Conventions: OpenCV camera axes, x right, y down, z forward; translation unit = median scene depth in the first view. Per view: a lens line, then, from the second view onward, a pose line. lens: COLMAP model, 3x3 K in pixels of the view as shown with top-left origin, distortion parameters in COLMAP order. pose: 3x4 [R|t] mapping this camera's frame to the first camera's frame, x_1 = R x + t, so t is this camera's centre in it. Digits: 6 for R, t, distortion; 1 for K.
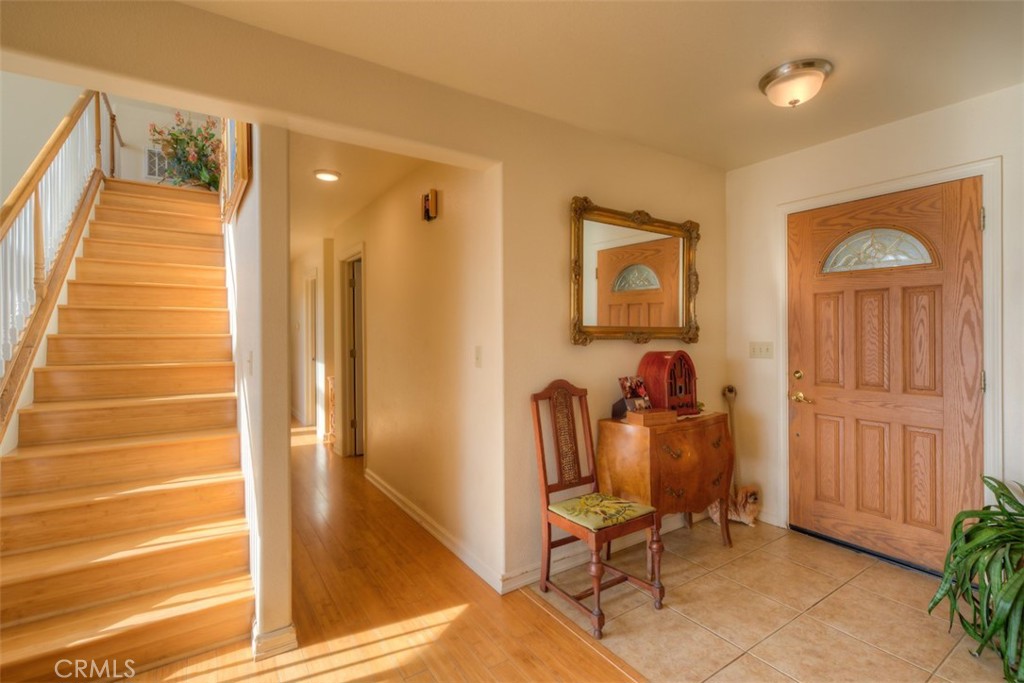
lens RADIAL K [[468.5, 0, 513.9], [0, 468.5, 332.6], [0, 0, 1]] dist [-0.003444, 0.000192]
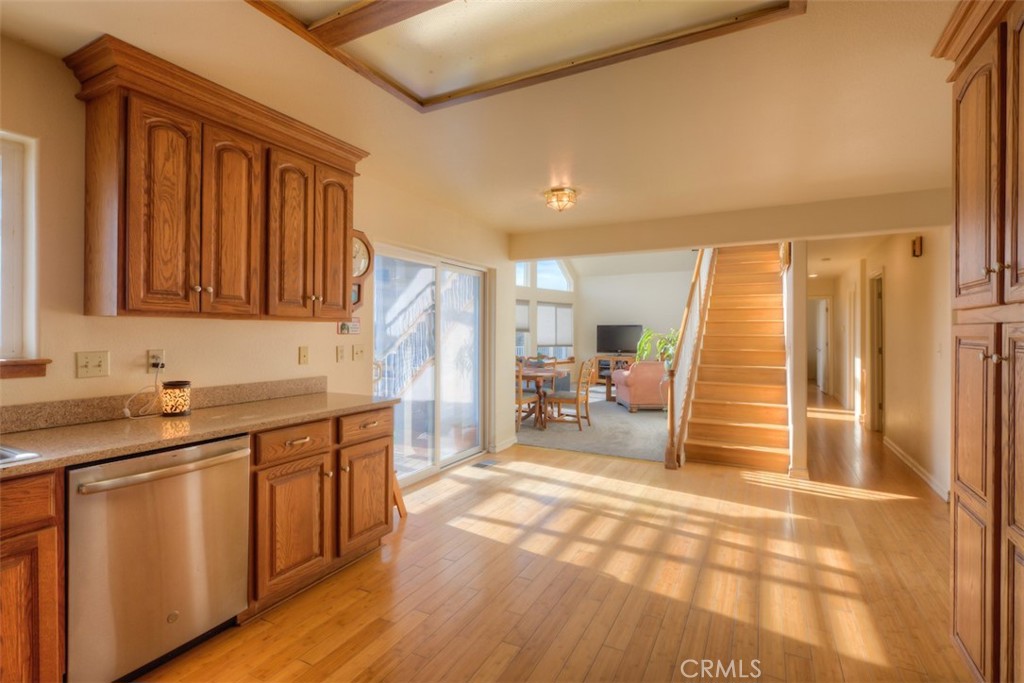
lens RADIAL K [[468.5, 0, 519.7], [0, 468.5, 335.5], [0, 0, 1]] dist [-0.003444, 0.000192]
pose [[0.472073, 0.006750, -0.881534, 0.428918], [-0.001414, 0.999975, 0.006899, -0.004788], [0.881558, -0.002010, 0.472071, -0.636403]]
